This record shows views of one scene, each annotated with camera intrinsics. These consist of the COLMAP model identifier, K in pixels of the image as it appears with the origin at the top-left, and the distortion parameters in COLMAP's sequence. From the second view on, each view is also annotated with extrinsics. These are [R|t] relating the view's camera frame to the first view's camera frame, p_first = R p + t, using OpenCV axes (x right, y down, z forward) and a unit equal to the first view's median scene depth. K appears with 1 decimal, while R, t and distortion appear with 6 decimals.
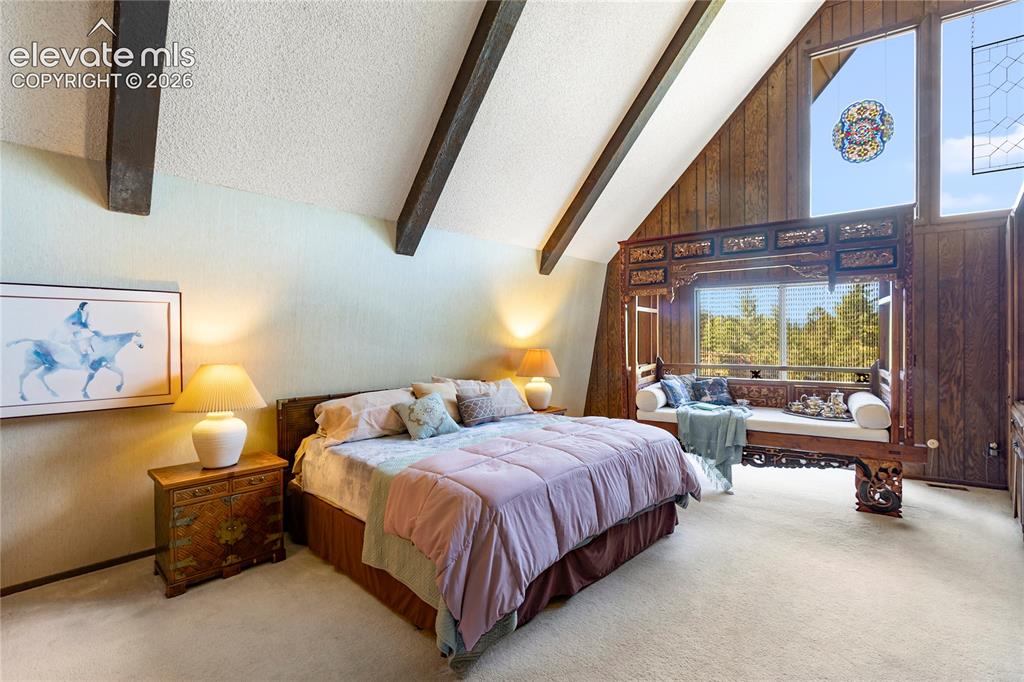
lens RADIAL K [[458.7, 0, 501.8], [0, 458.7, 342.4], [0, 0, 1]] dist [-0.001798, -0.000083]
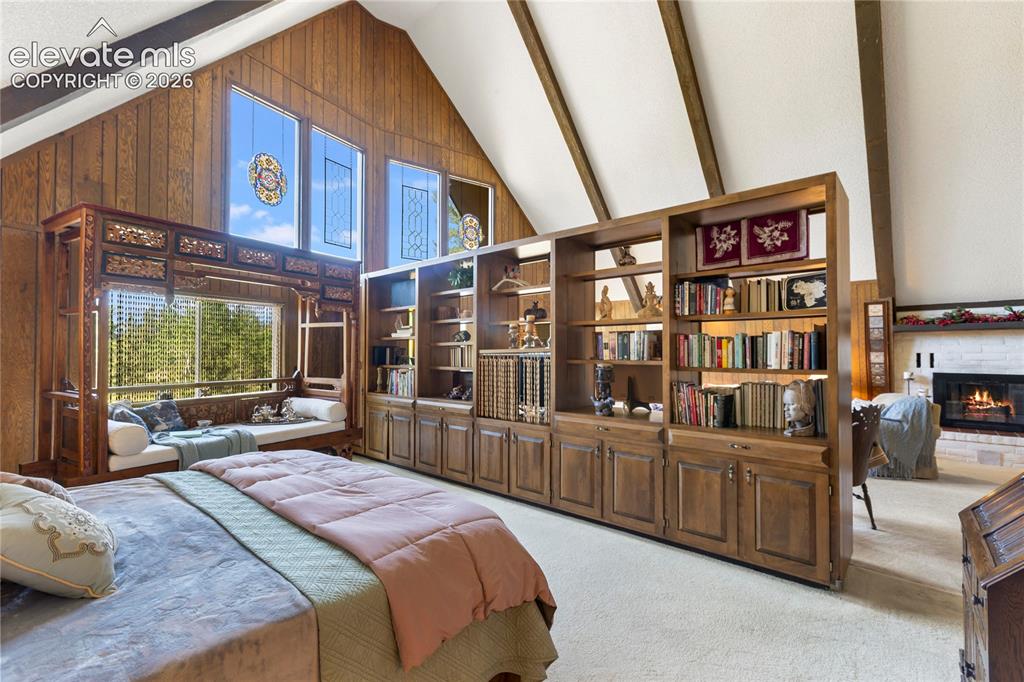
lens RADIAL K [[458.7, 0, 501.8], [0, 458.7, 342.4], [0, 0, 1]] dist [-0.001798, -0.000083]
pose [[-0.067267, 0.023933, 0.997448, -0.401871], [0.005804, 0.999705, -0.023596, -0.005297], [-0.997718, 0.004201, -0.067386, 0.442820]]
